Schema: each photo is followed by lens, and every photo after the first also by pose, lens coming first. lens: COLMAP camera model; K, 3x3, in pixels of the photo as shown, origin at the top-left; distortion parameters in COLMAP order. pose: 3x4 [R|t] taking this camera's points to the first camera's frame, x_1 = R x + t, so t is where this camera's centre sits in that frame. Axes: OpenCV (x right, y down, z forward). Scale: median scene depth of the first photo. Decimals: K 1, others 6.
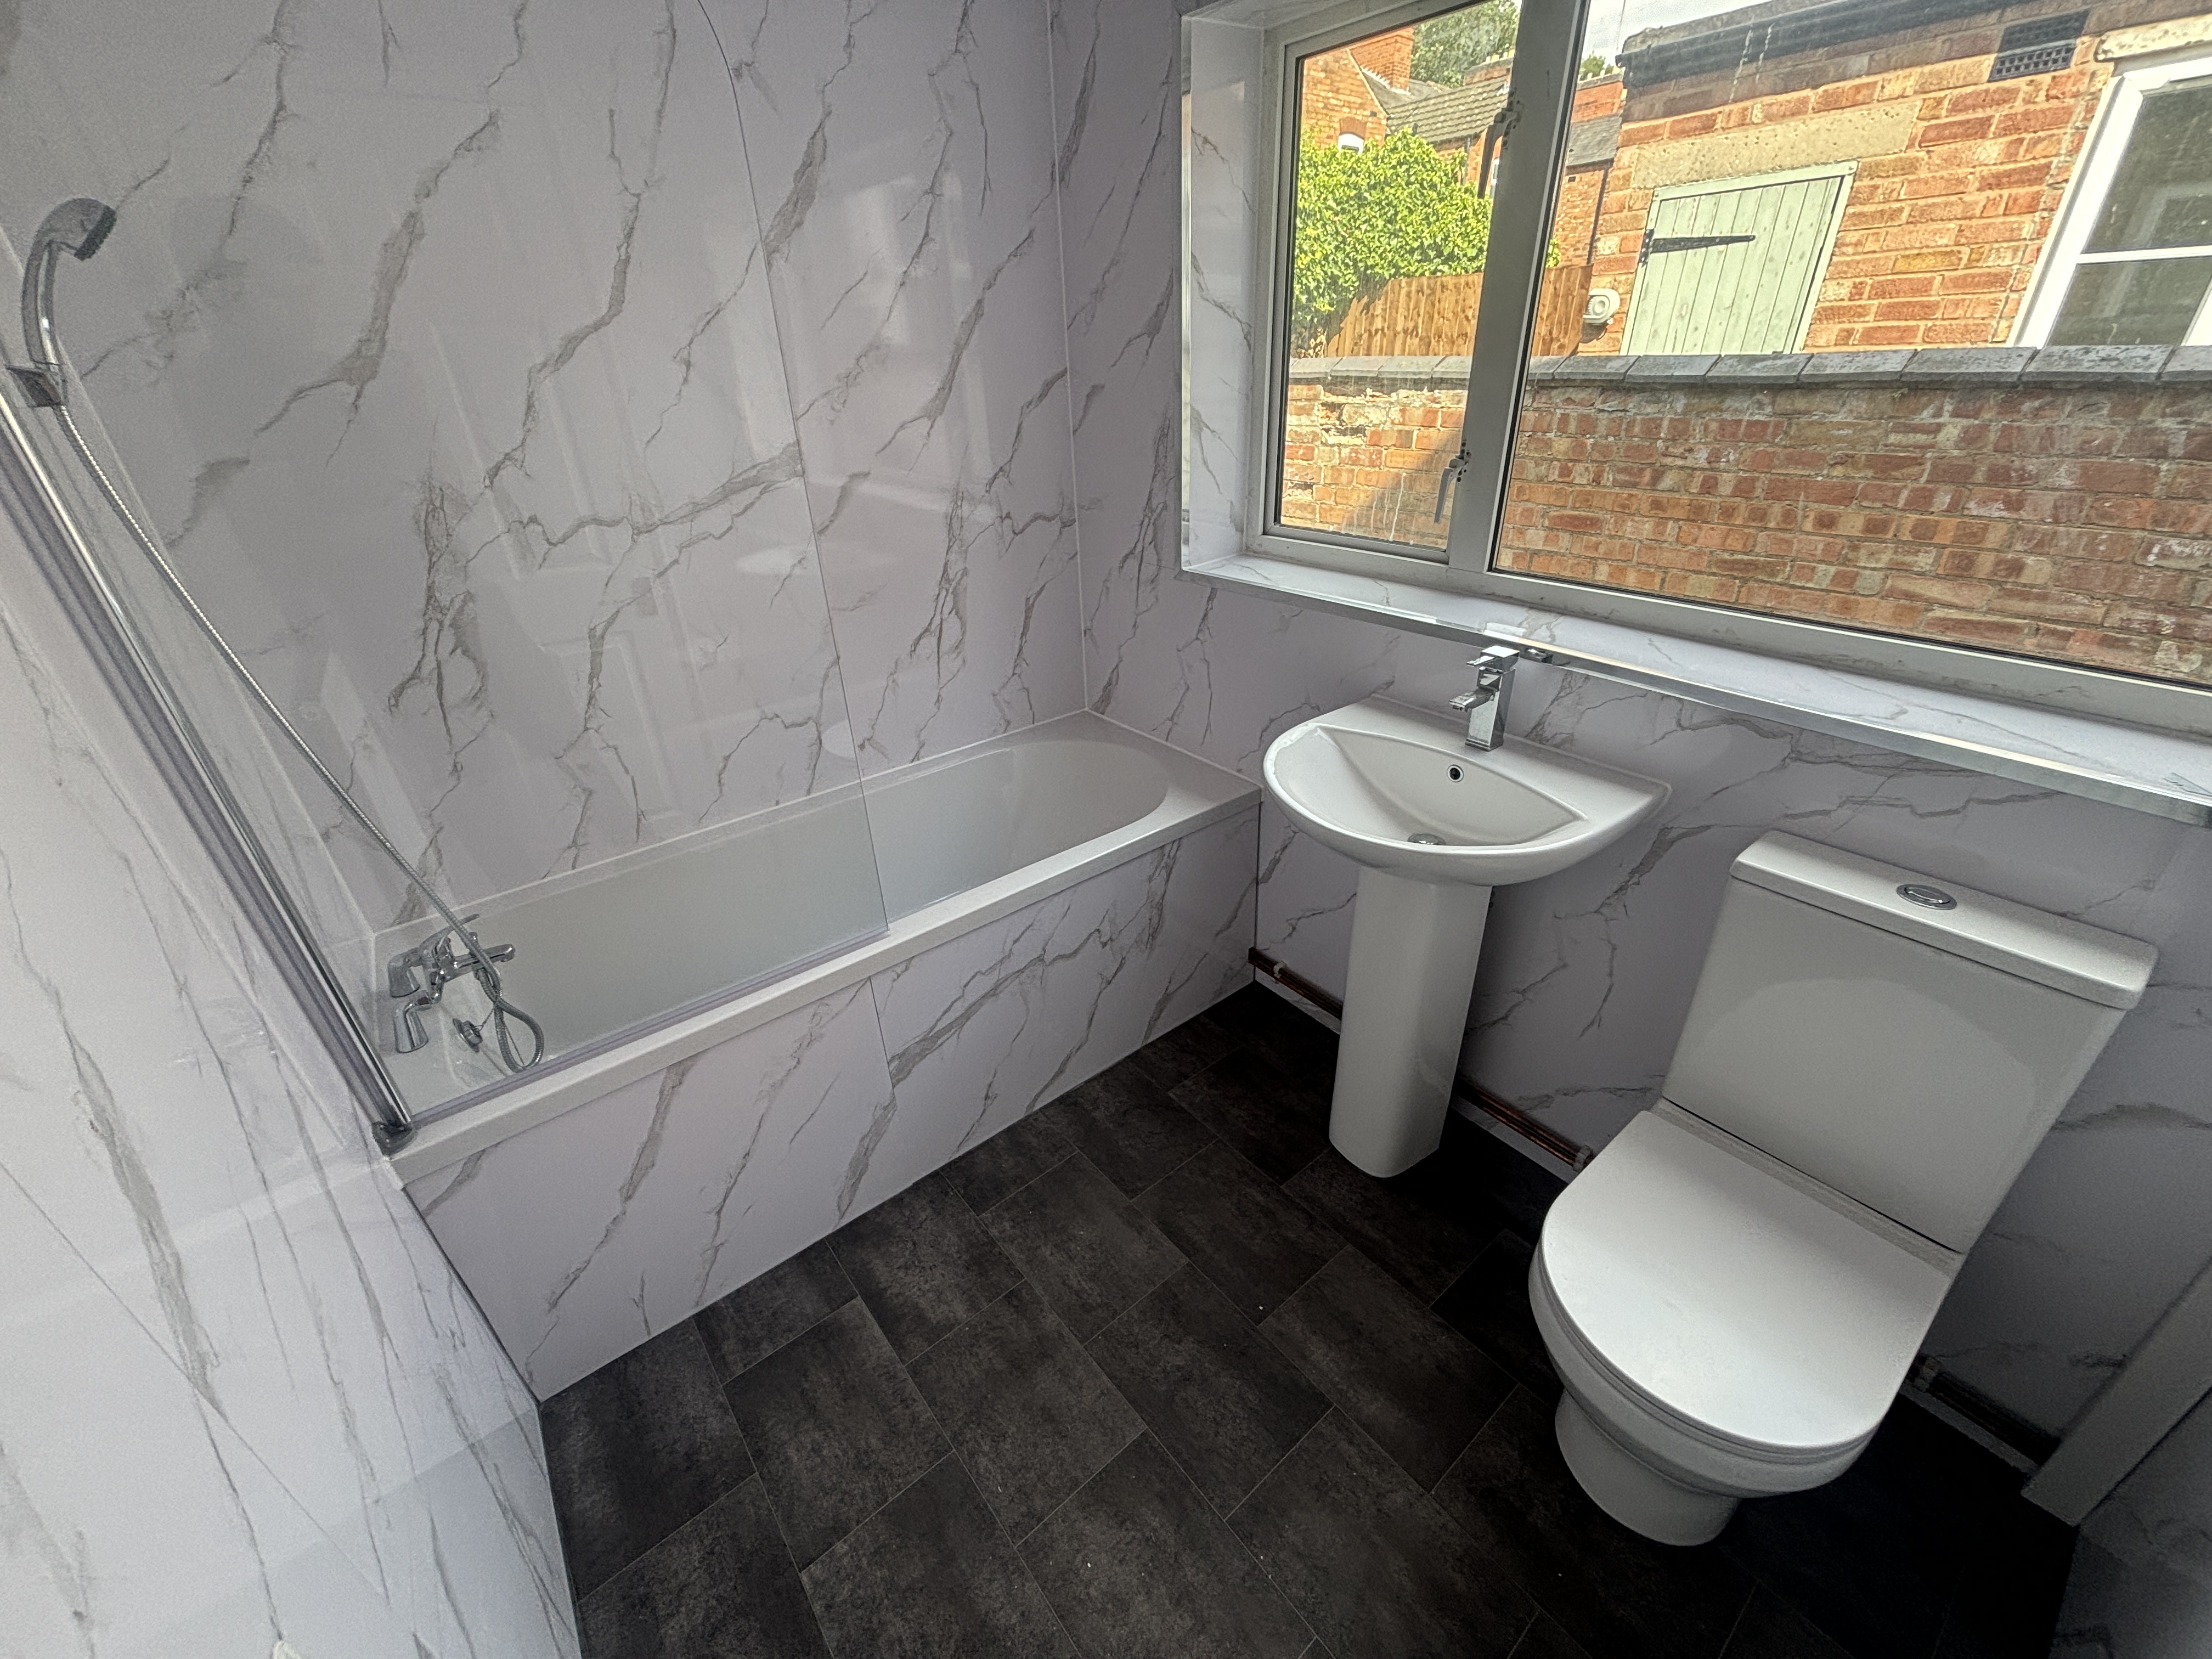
lens RADIAL K [[891.9, 0, 1110.4], [0, 891.9, 833.2], [0, 0, 1]] dist [0.003137, 0.000772]
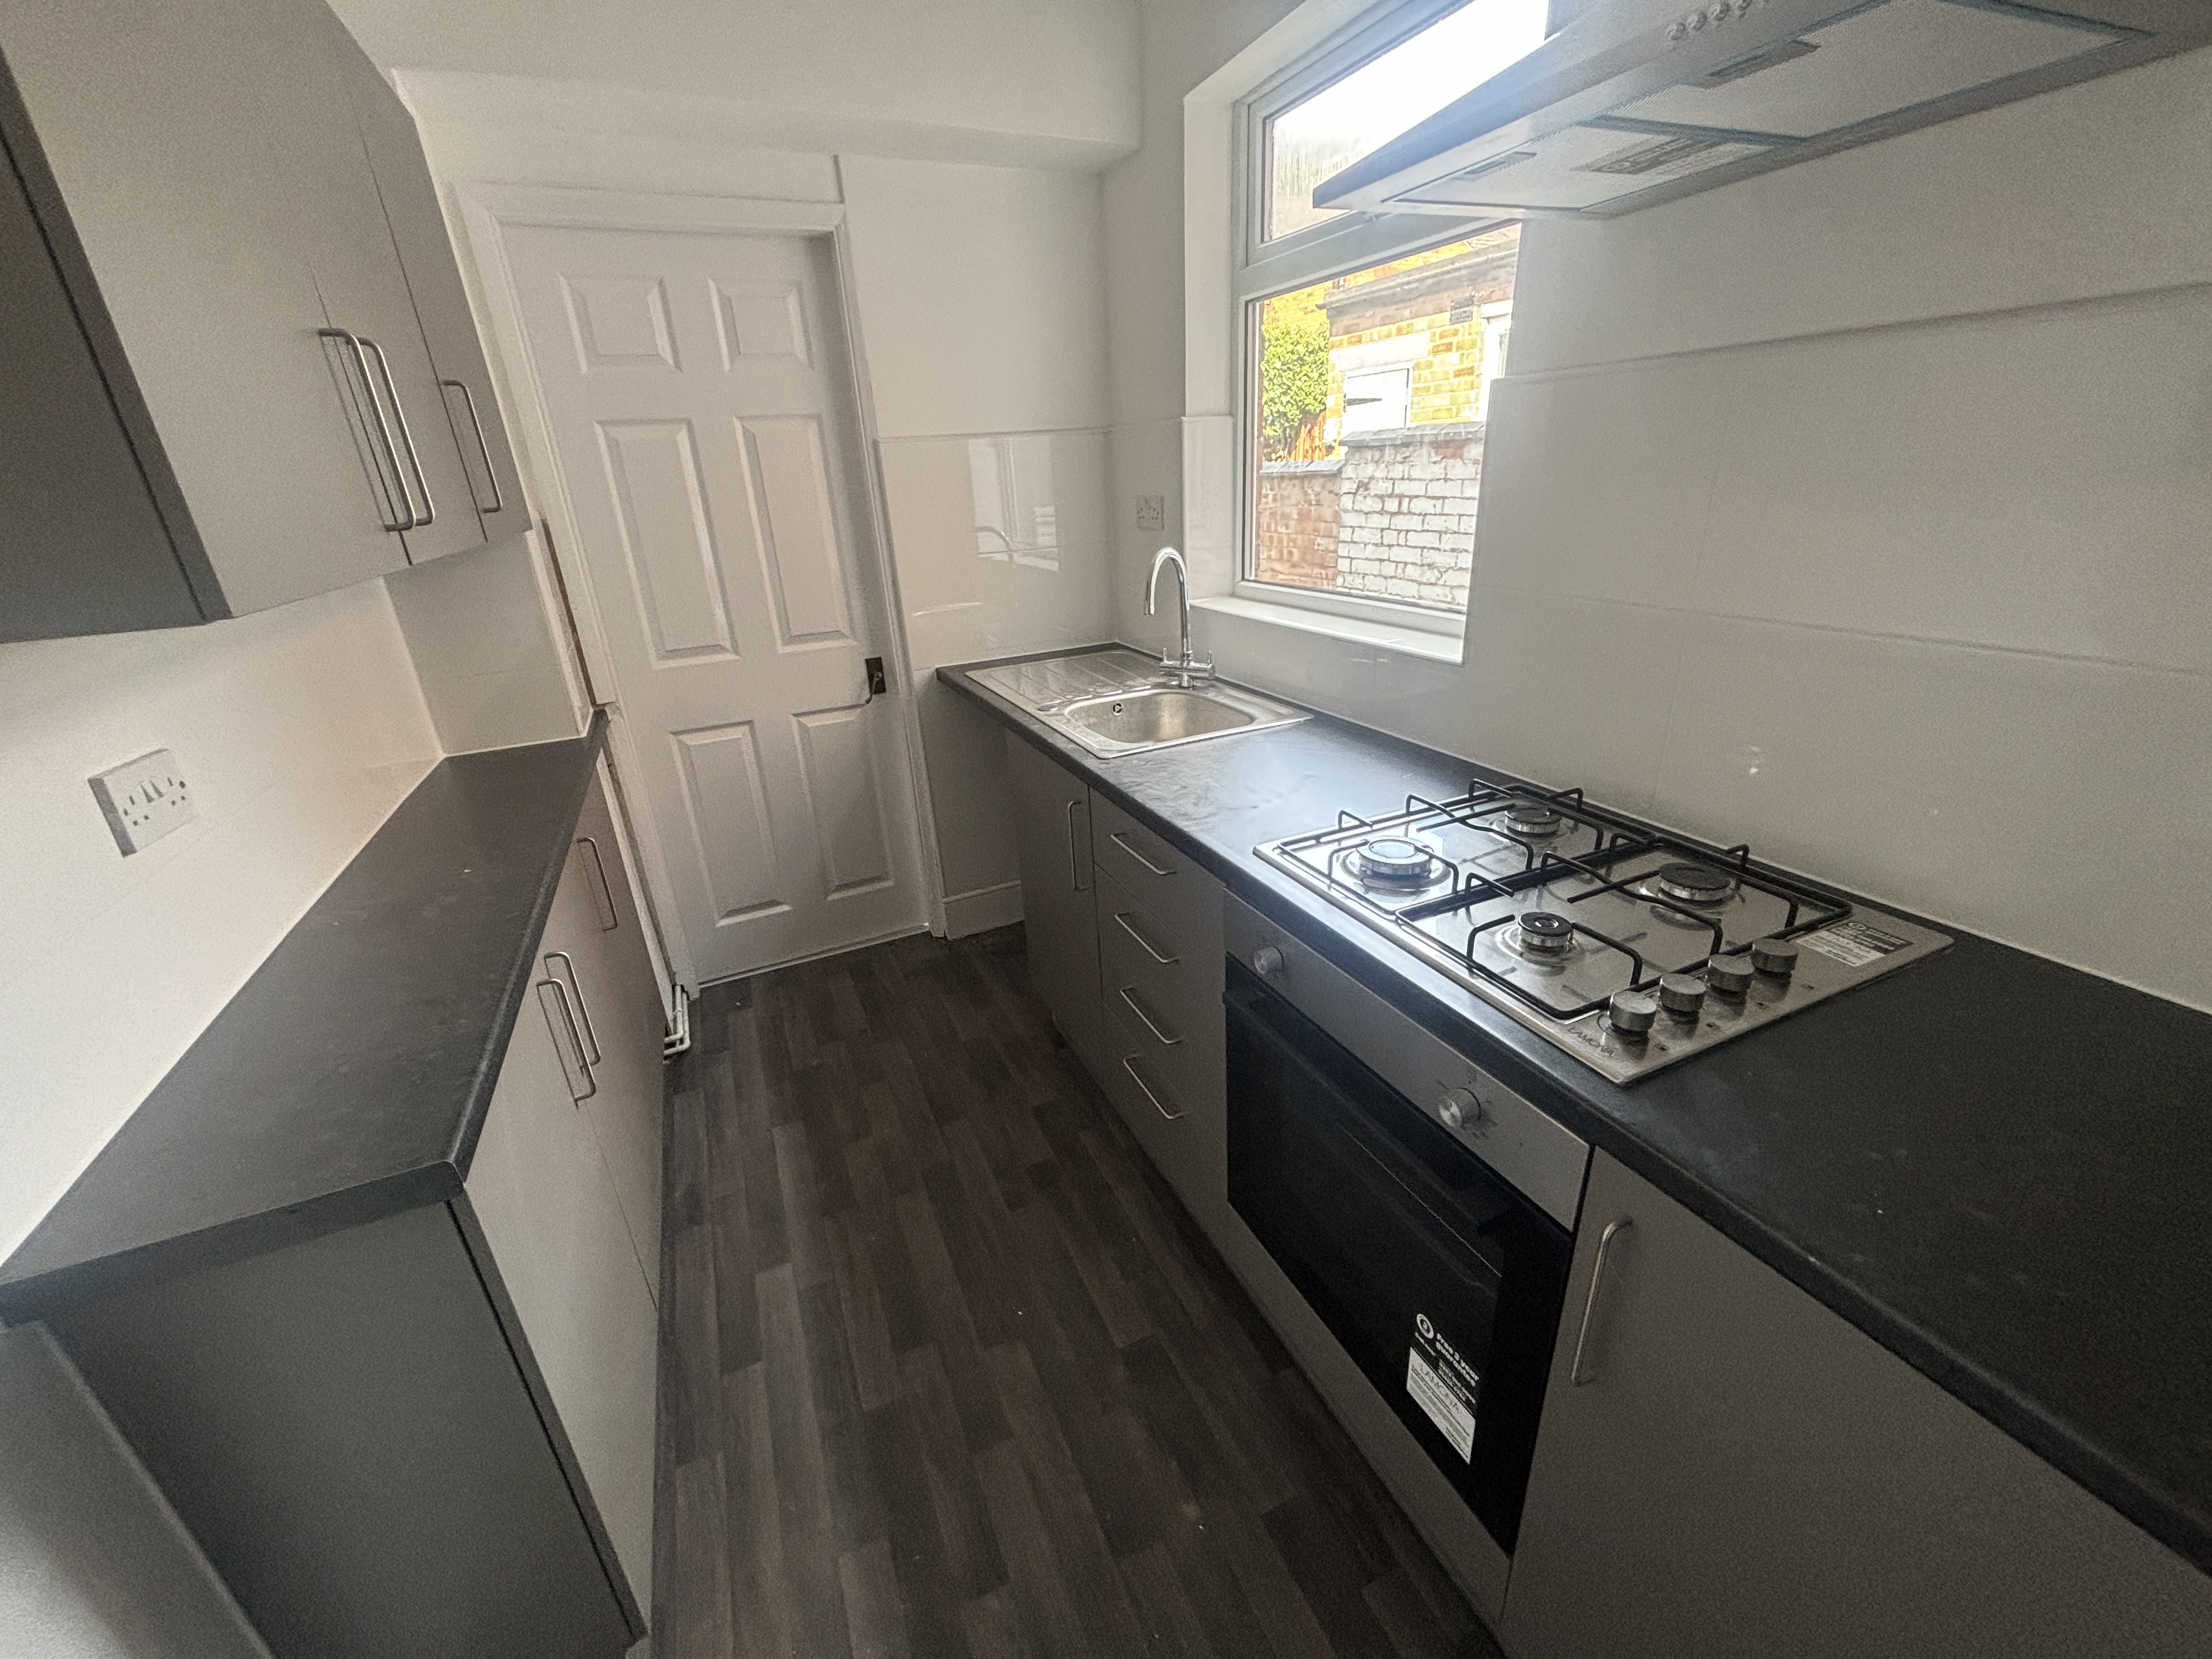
lens RADIAL K [[891.9, 0, 1099.0], [0, 891.9, 825.9], [0, 0, 1]] dist [0.003137, 0.000772]
pose [[0.972678, 0.075904, -0.219400, 0.719464], [-0.098906, 0.990473, -0.095817, 0.432607], [0.210037, 0.114899, 0.970919, -0.809804]]
